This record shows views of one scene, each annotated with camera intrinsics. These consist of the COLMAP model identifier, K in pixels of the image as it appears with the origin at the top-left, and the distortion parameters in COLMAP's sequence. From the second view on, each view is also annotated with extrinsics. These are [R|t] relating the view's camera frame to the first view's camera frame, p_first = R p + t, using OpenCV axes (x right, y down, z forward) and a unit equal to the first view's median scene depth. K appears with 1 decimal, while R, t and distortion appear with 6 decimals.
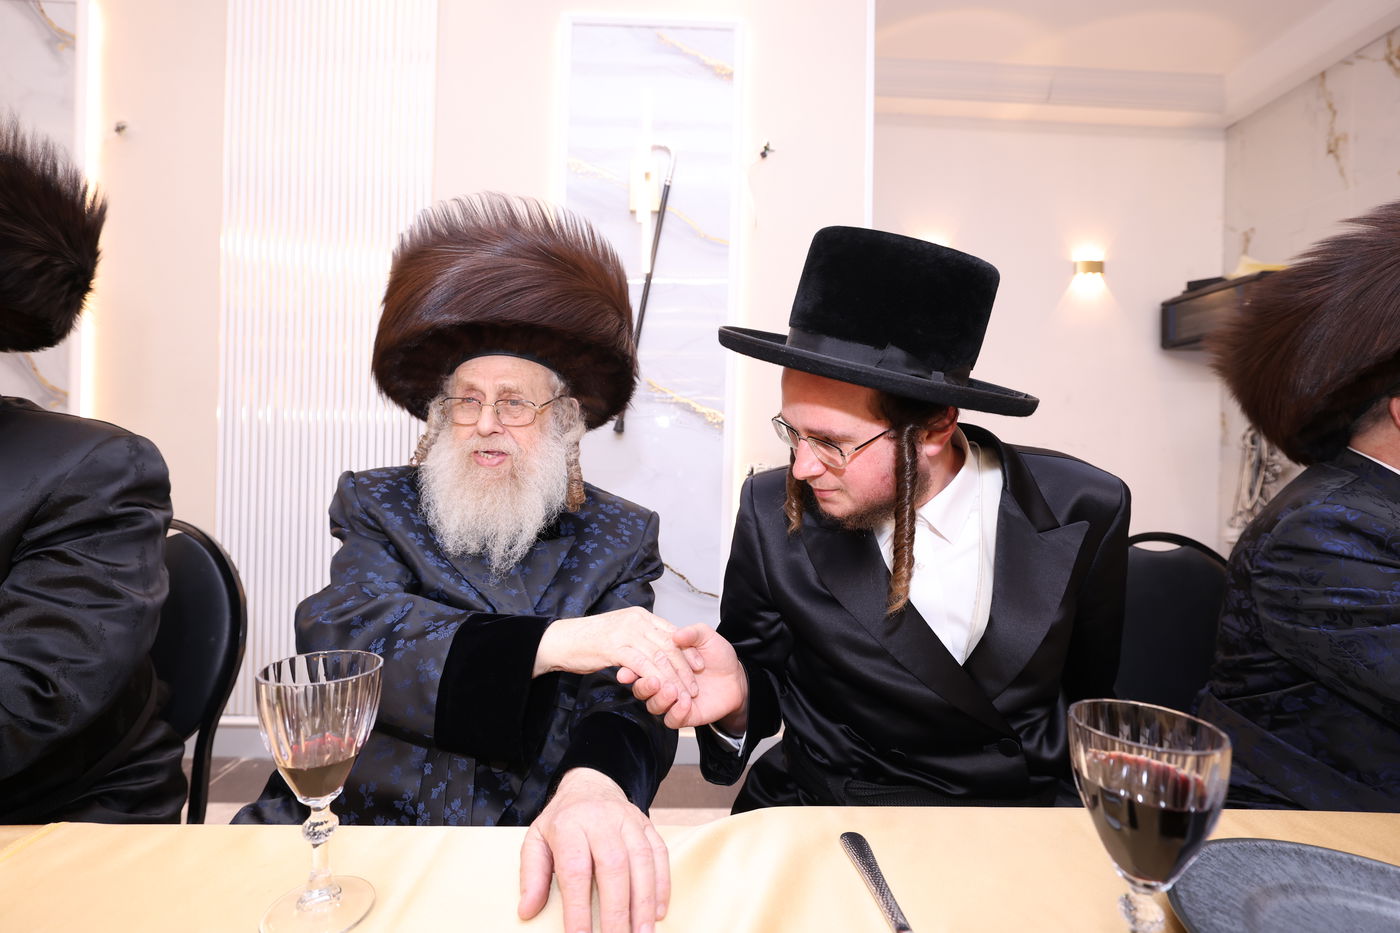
lens RADIAL K [[695.7, 0, 678.1], [0, 695.7, 434.3], [0, 0, 1]] dist [-0.015087, 0.013021]
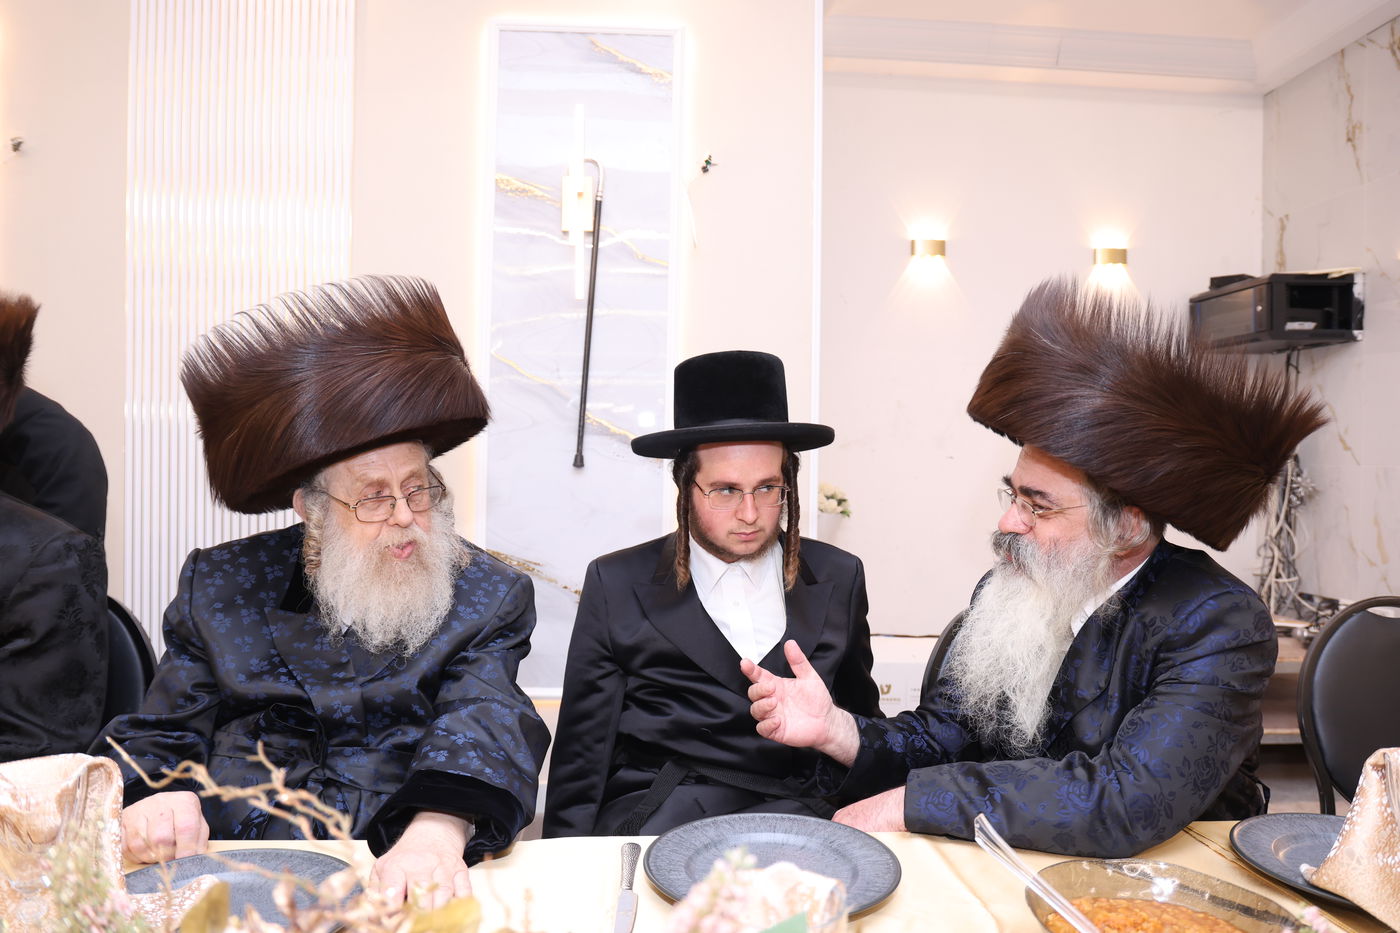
lens RADIAL K [[970.6, 0, 703.1], [0, 970.6, 447.2], [0, 0, 1]] dist [-0.043662, 0.017892]
pose [[0.999596, -0.008923, 0.026990, 0.060154], [0.008184, 0.999592, 0.027381, -0.046953], [-0.027223, -0.027149, 0.999261, -0.224587]]
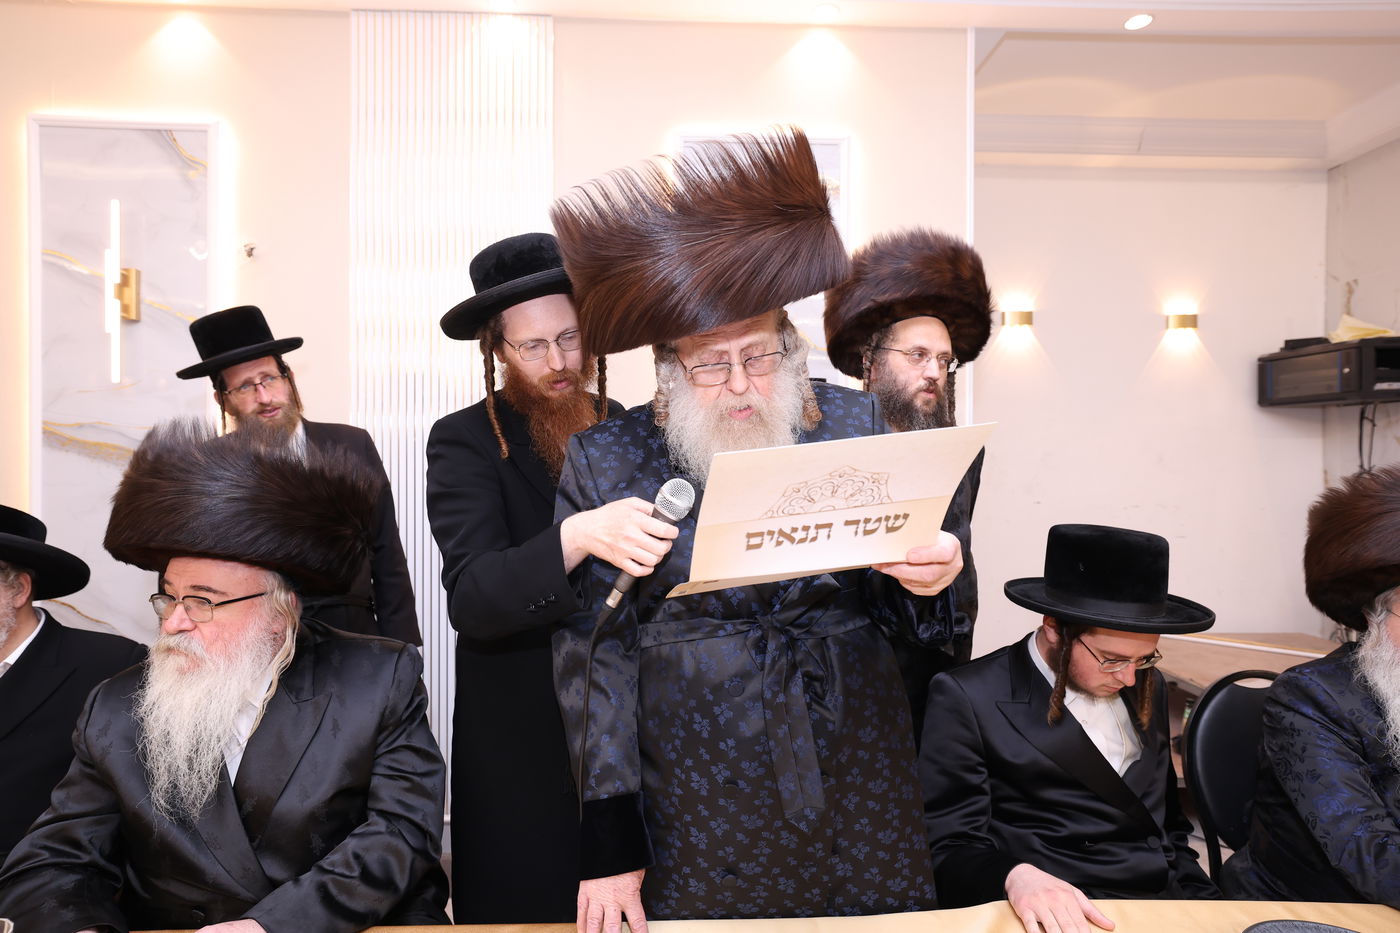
lens RADIAL K [[819.6, 0, 684.2], [0, 819.6, 455.2], [0, 0, 1]] dist [0.011030, 0.007757]
pose [[0.999794, -0.019972, -0.003613, -0.113382], [0.020032, 0.999644, 0.017628, -0.105516], [0.003259, -0.017697, 0.999838, -0.173470]]
